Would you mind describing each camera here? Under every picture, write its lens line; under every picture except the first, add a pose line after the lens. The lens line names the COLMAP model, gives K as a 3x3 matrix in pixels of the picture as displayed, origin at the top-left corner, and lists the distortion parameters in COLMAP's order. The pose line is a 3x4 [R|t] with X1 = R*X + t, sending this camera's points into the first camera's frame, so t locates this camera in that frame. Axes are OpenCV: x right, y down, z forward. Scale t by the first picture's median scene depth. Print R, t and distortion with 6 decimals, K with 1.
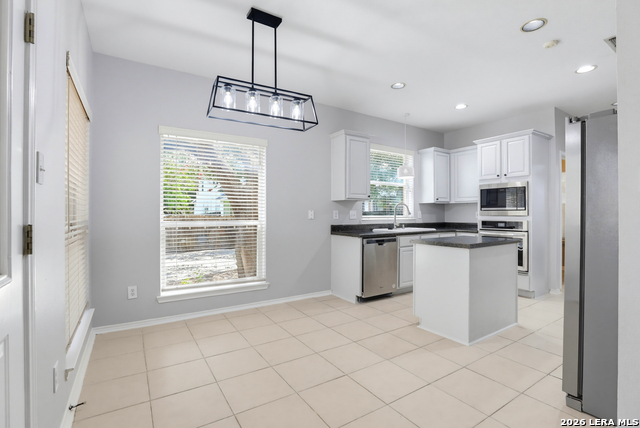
lens RADIAL K [[294.1, 0, 320.0], [0, 294.1, 214.0], [0, 0, 1]] dist [-0.032010, 0.000579]
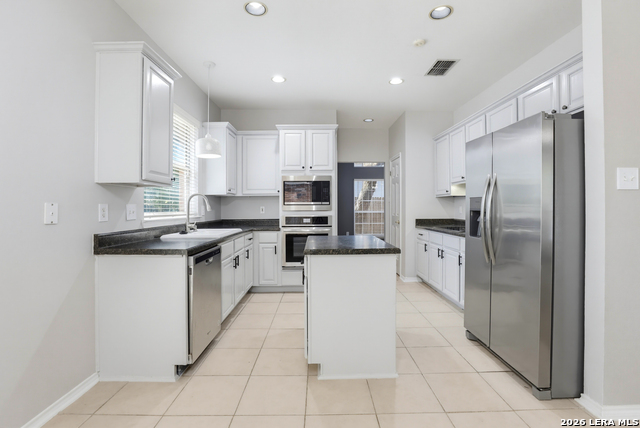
lens RADIAL K [[298.8, 0, 320.3], [0, 298.8, 207.4], [0, 0, 1]] dist [-0.032596, 0.000120]
pose [[0.533525, -0.001807, 0.845783, -0.156308], [0.004362, 0.999990, -0.000615, -0.003709], [-0.845773, 0.004018, 0.533527, 0.423961]]
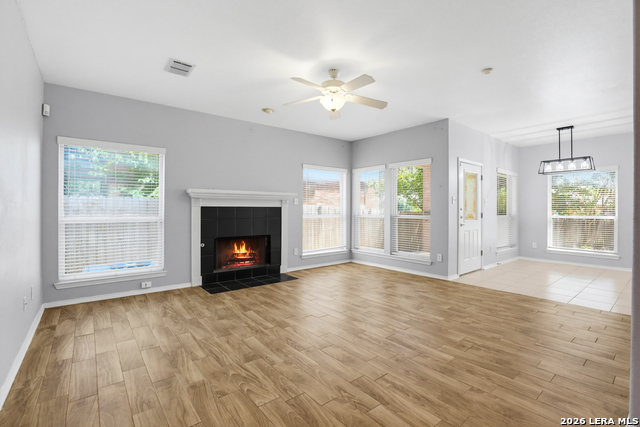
lens RADIAL K [[295.6, 0, 332.1], [0, 295.6, 212.4], [0, 0, 1]] dist [-0.032197, -0.000113]
pose [[0.129966, 0.004944, -0.991506, 0.973898], [-0.003119, 0.999985, 0.004577, 0.001018], [0.991514, 0.002498, 0.129979, -0.613378]]
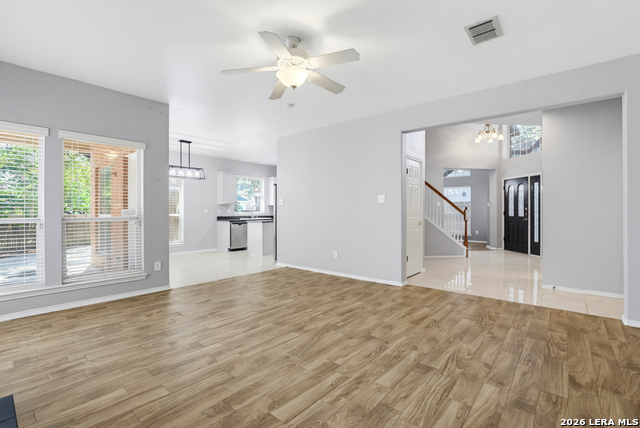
lens RADIAL K [[294.1, 0, 320.0], [0, 294.1, 214.0], [0, 0, 1]] dist [-0.032010, 0.000579]
pose [[0.956794, -0.004747, 0.290729, 0.123967], [0.002414, 0.999962, 0.008383, 0.006309], [-0.290757, -0.007319, 0.956769, -1.099332]]
